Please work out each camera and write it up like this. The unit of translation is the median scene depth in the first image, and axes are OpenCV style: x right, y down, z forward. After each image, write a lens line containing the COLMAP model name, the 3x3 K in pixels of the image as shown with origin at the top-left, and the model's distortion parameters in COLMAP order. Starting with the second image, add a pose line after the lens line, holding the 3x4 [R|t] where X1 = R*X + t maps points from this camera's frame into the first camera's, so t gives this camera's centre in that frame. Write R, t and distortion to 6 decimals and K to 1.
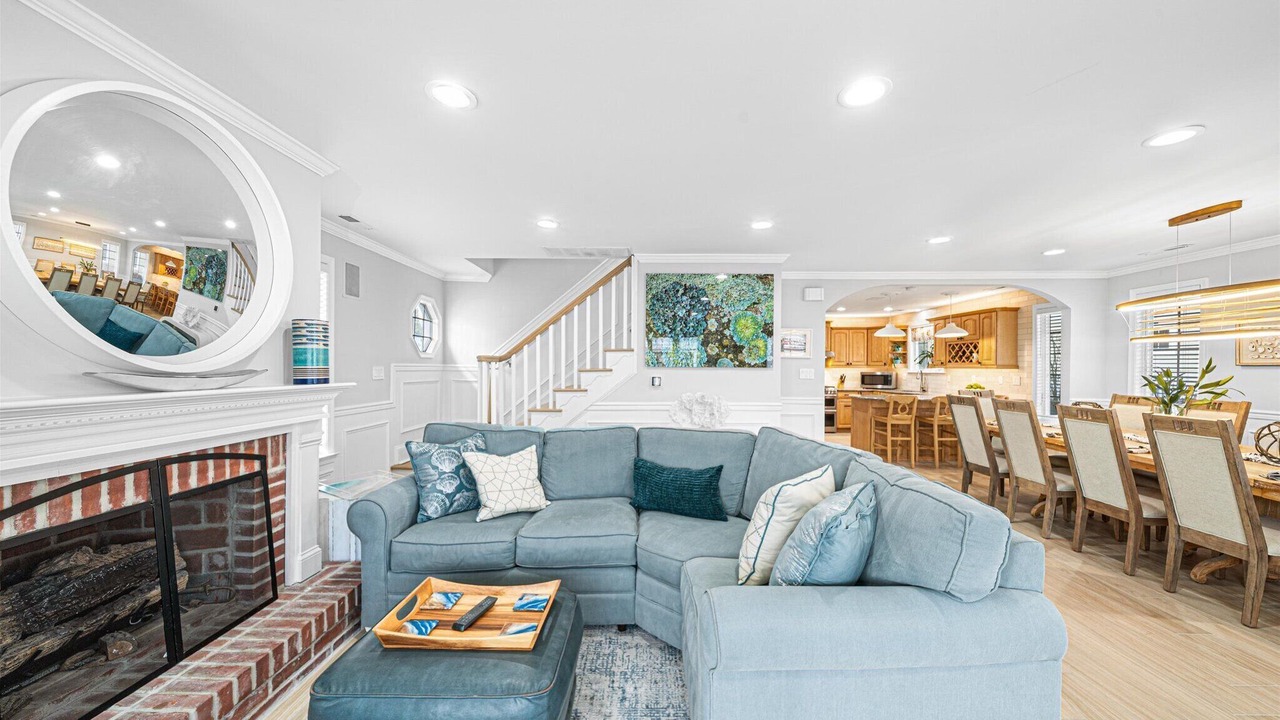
lens RADIAL K [[461.2, 0, 637.0], [0, 461.2, 369.8], [0, 0, 1]] dist [0.003455, 0.000093]
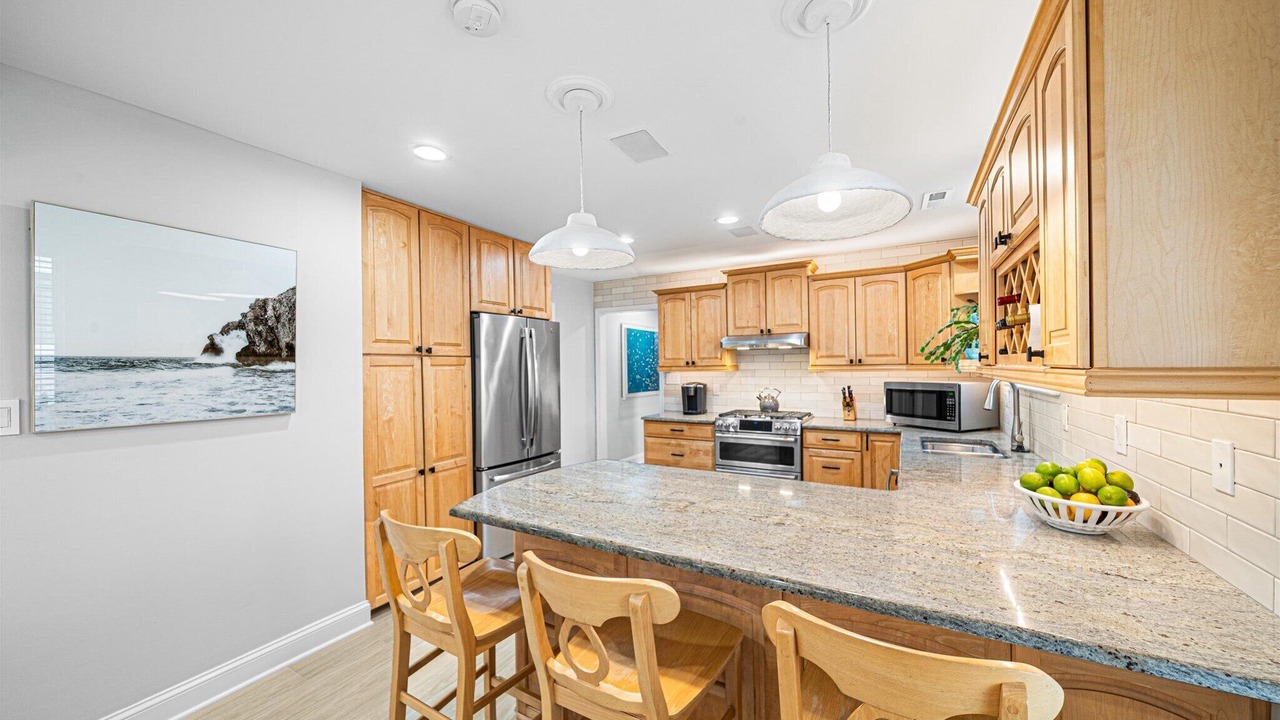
lens RADIAL K [[457.5, 0, 644.3], [0, 457.5, 369.7], [0, 0, 1]] dist [-0.000579, -0.000024]
pose [[0.873533, -0.011839, -0.486621, 0.646193], [0.012185, 0.999923, -0.002455, -0.009147], [0.486613, -0.003785, 0.873610, 0.729767]]
